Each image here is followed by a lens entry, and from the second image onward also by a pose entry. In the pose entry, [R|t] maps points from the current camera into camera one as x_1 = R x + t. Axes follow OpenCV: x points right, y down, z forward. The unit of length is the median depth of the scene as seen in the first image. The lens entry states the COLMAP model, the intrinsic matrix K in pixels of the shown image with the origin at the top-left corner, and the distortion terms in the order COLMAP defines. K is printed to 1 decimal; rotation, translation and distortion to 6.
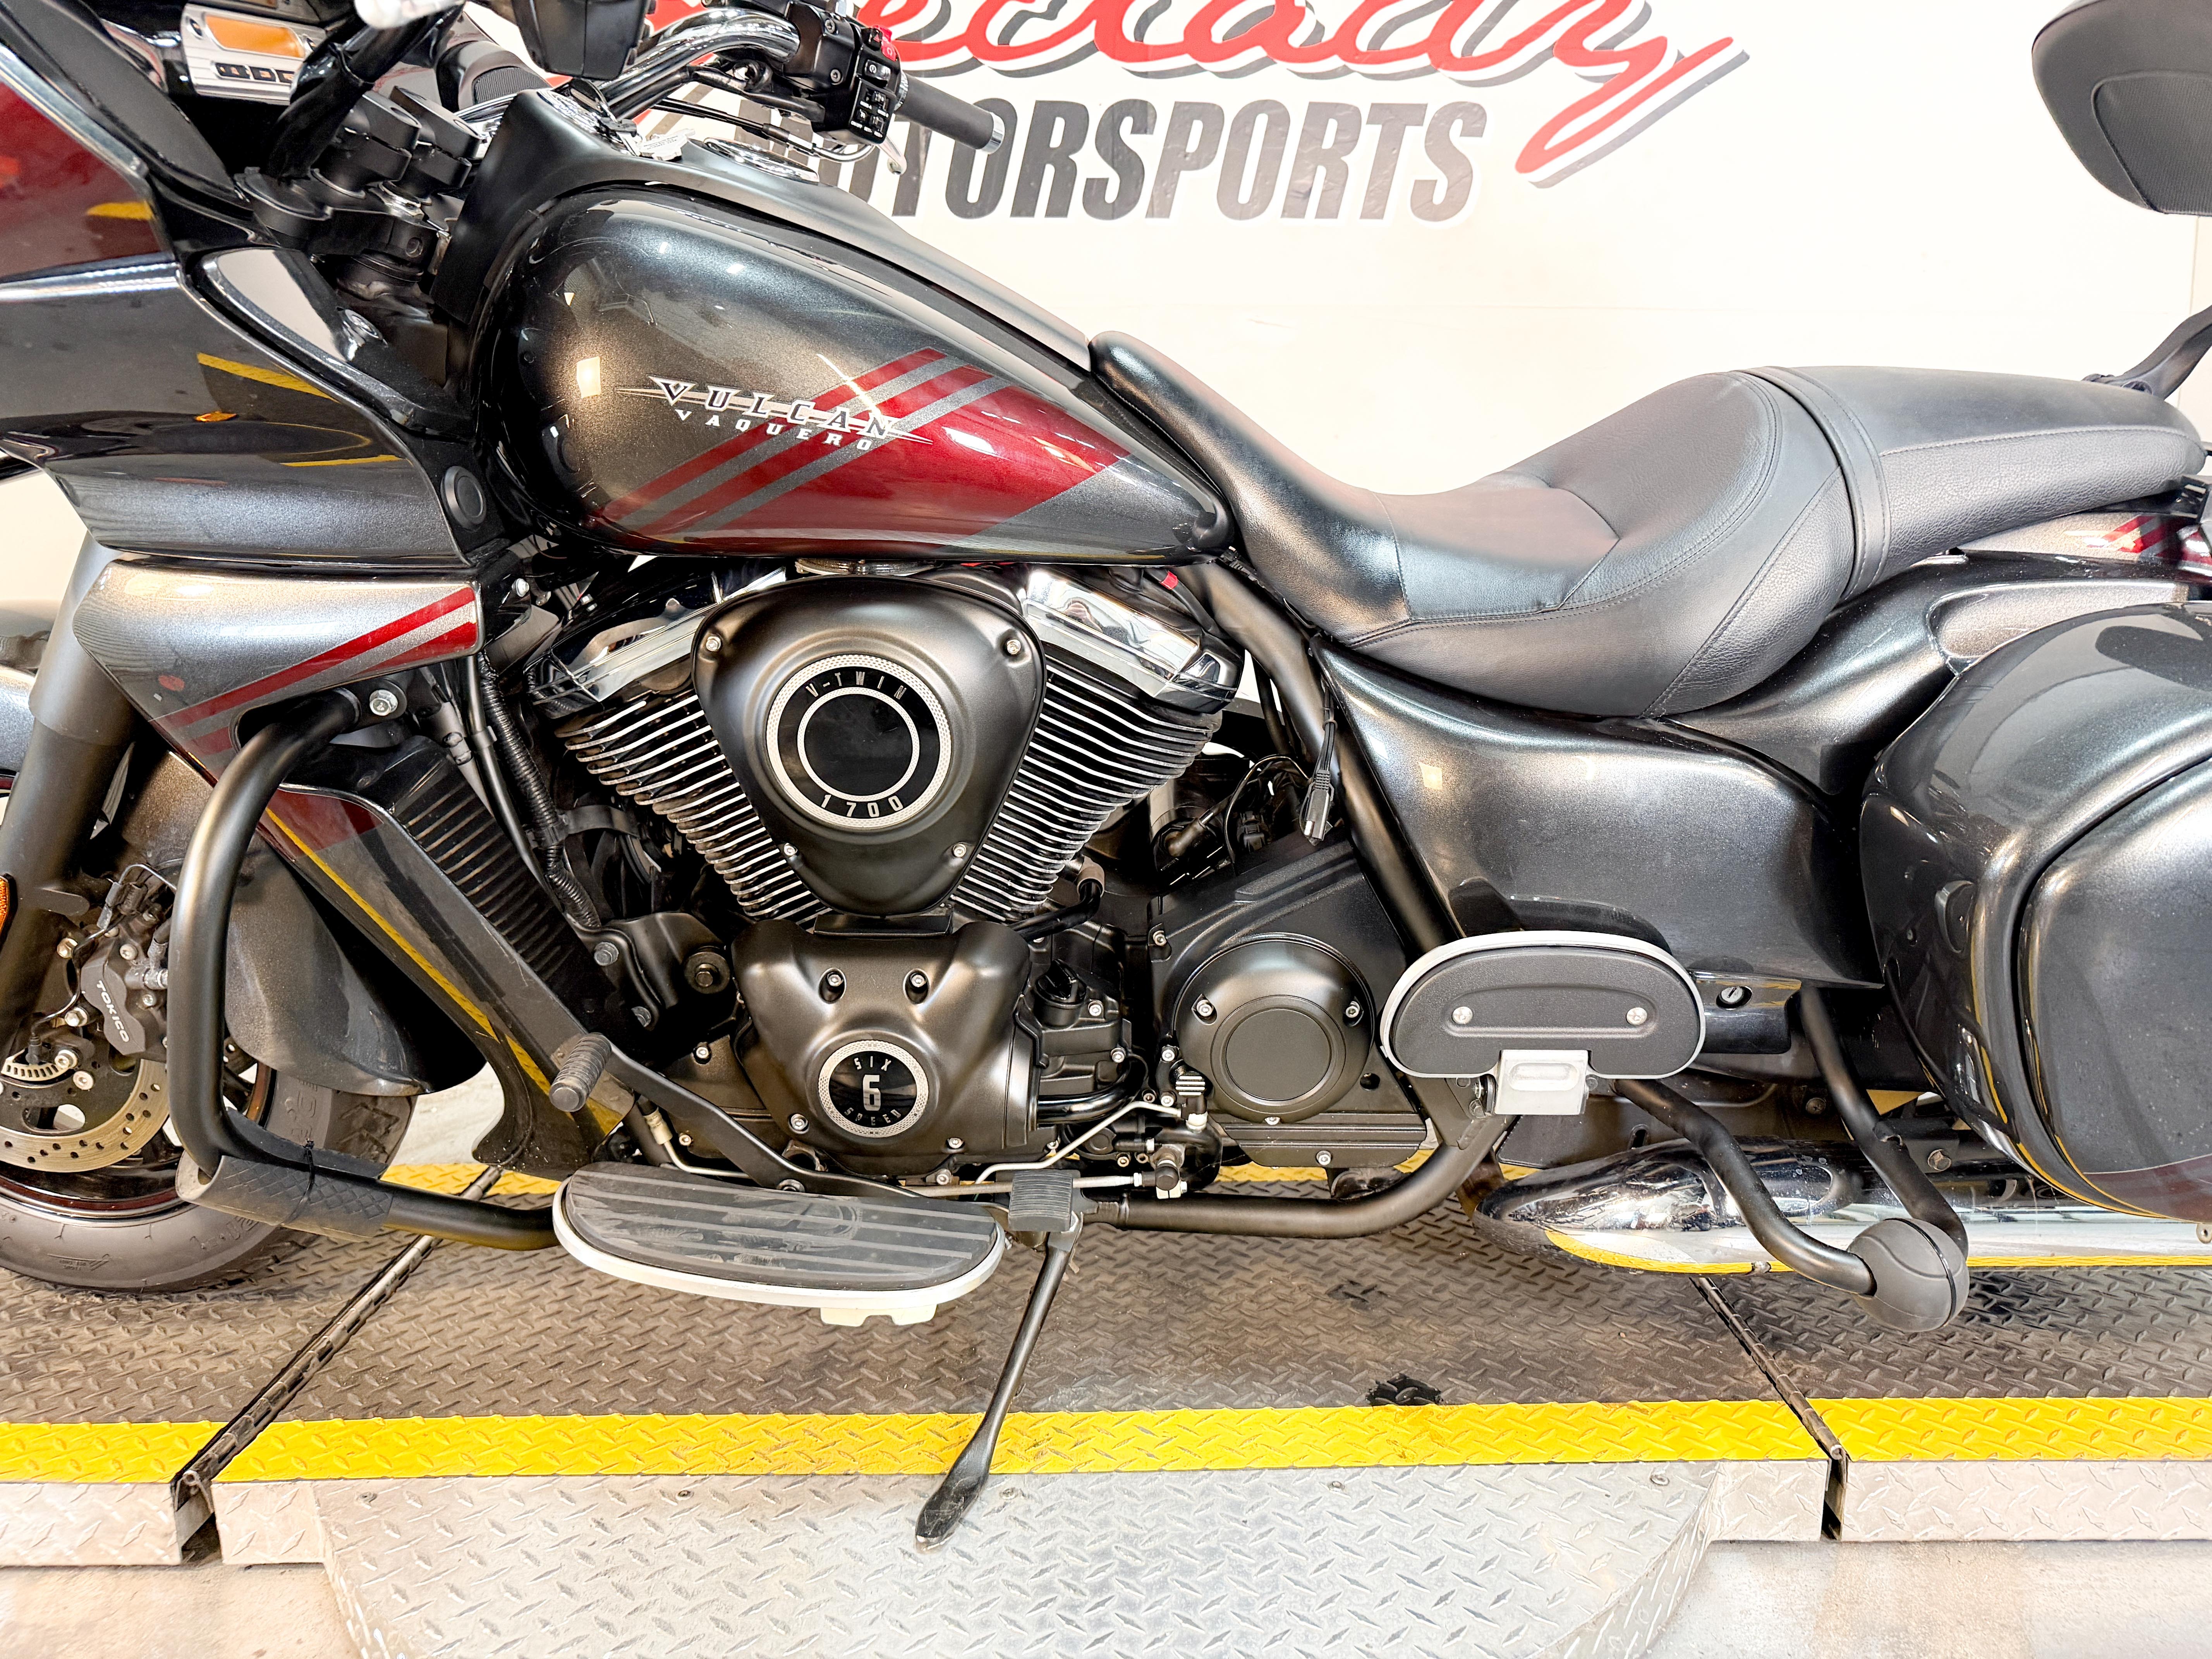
lens RADIAL K [[1564.1, 0, 1106.0], [0, 1564.1, 829.5], [0, 0, 1]] dist [0.076886, -0.072976]
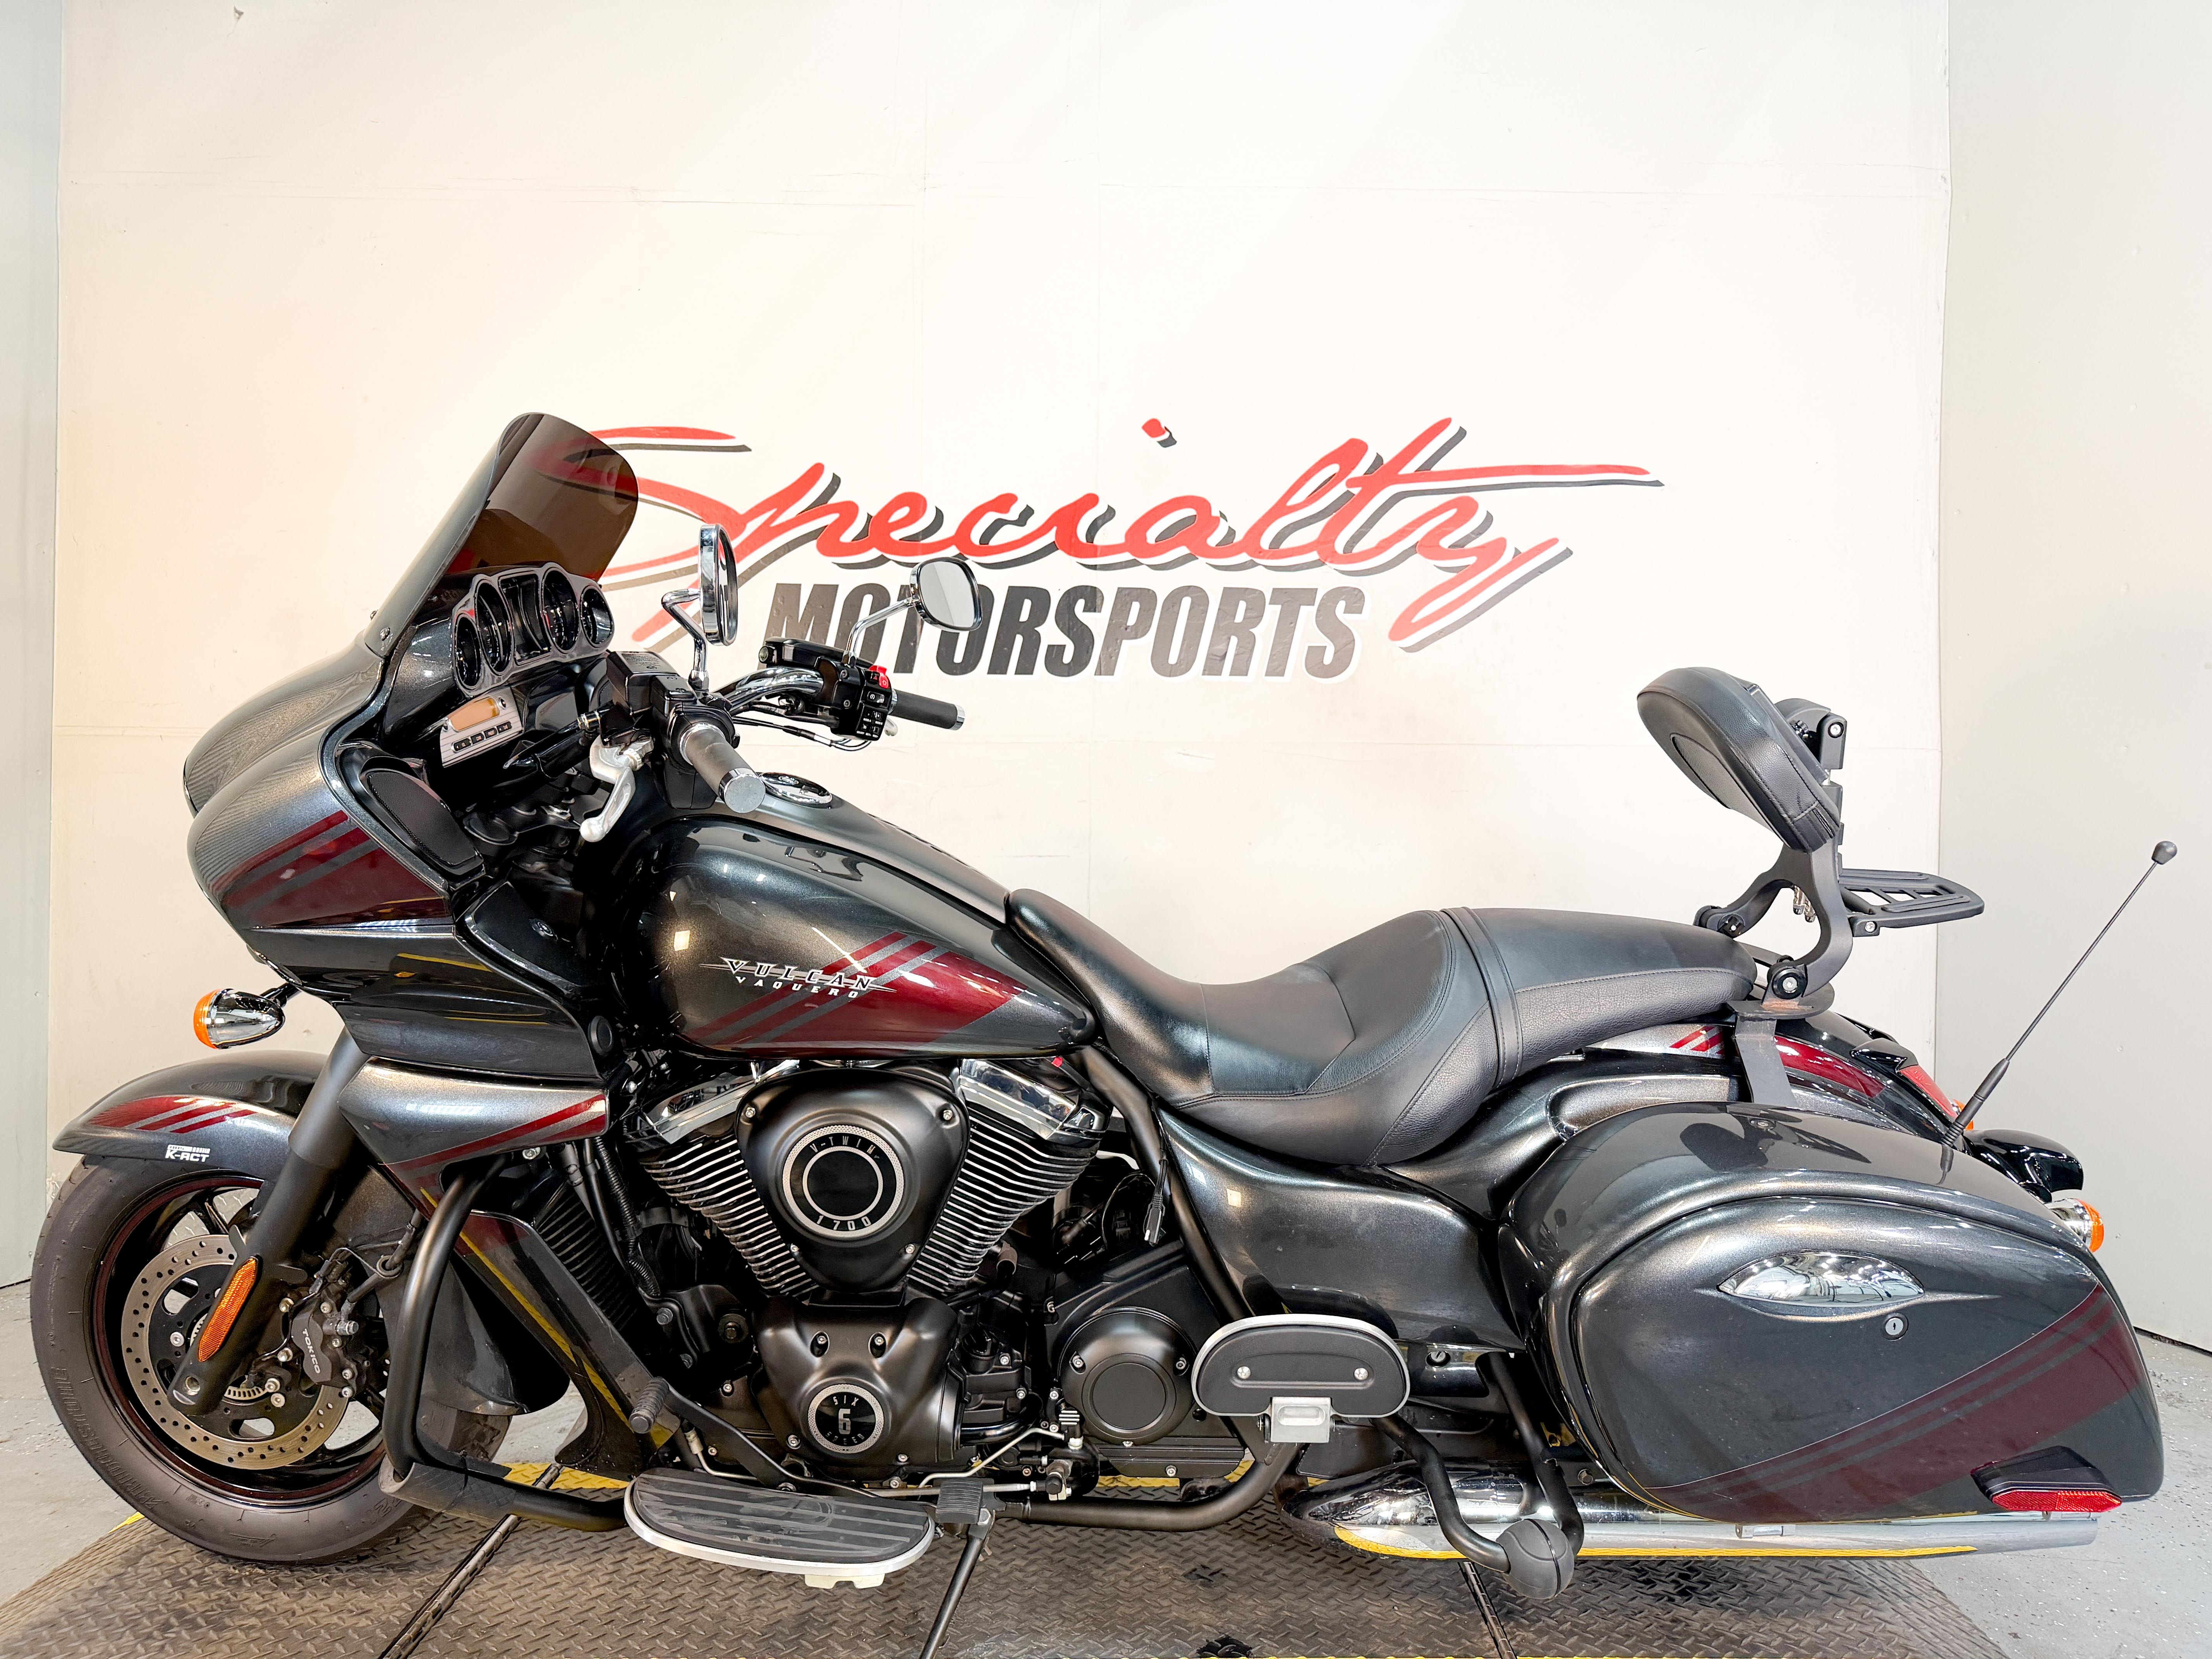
lens RADIAL K [[1639.8, 0, 1106.0], [0, 1639.8, 829.5], [0, 0, 1]] dist [0.042025, -0.032825]
pose [[0.999916, 0.006361, -0.011262, 0.095586], [-0.007973, 0.988739, -0.149440, -0.133333], [0.010184, 0.149518, 0.988707, -0.527927]]
